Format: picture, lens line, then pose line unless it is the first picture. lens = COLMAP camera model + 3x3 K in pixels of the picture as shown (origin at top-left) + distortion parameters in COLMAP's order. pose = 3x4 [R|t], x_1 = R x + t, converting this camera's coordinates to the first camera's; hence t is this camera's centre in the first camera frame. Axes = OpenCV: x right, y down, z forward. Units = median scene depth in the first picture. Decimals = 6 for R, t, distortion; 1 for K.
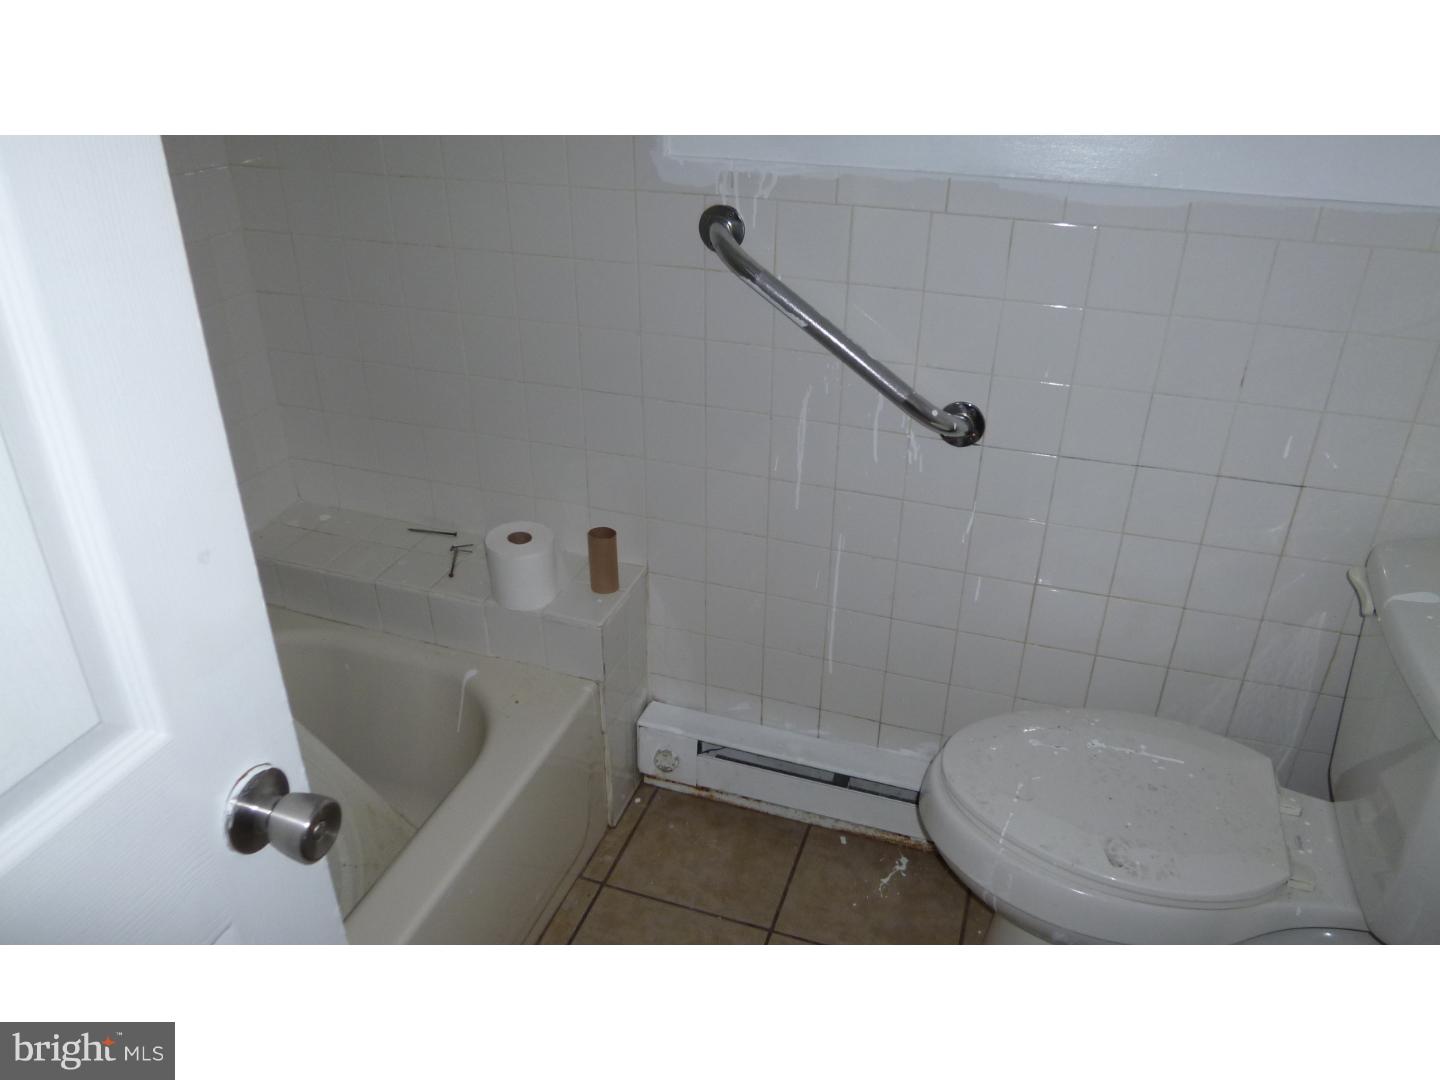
lens RADIAL K [[1047.6, 0, 719.3], [0, 1047.6, 542.0], [0, 0, 1]] dist [-0.059668, 0.023275]
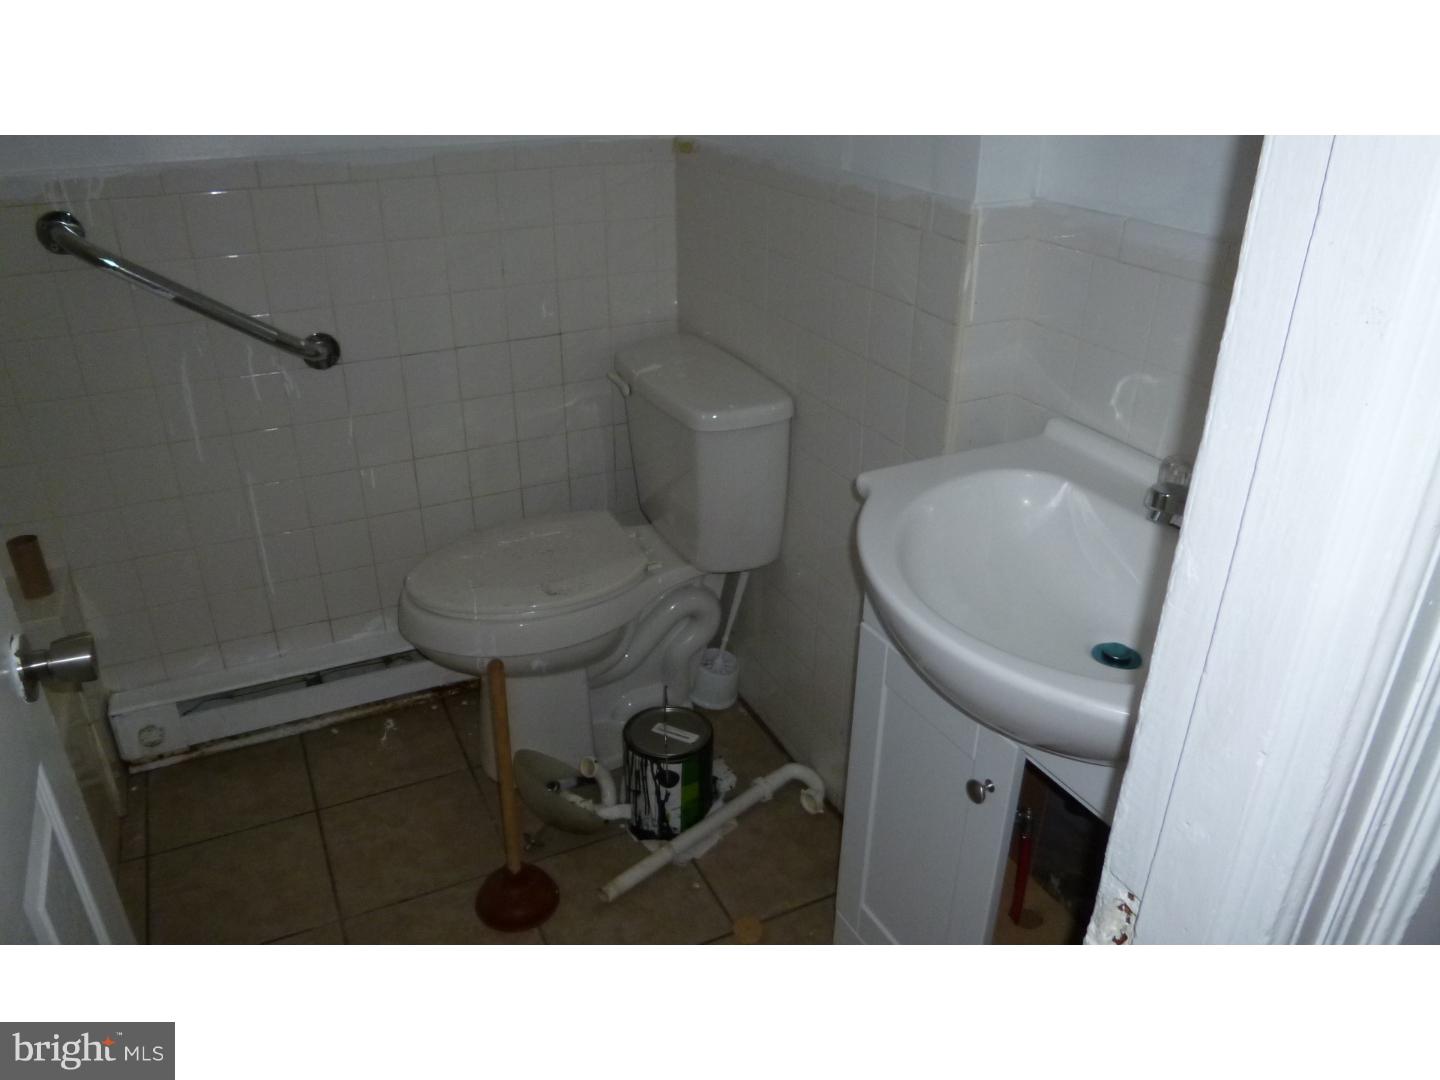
lens RADIAL K [[1047.6, 0, 719.6], [0, 1047.6, 540.0], [0, 0, 1]] dist [-0.059668, 0.023275]
pose [[0.714853, -0.327125, 0.618041, -0.276928], [0.334887, 0.936038, 0.108094, 0.128938], [-0.613870, 0.129702, 0.778679, -0.253355]]
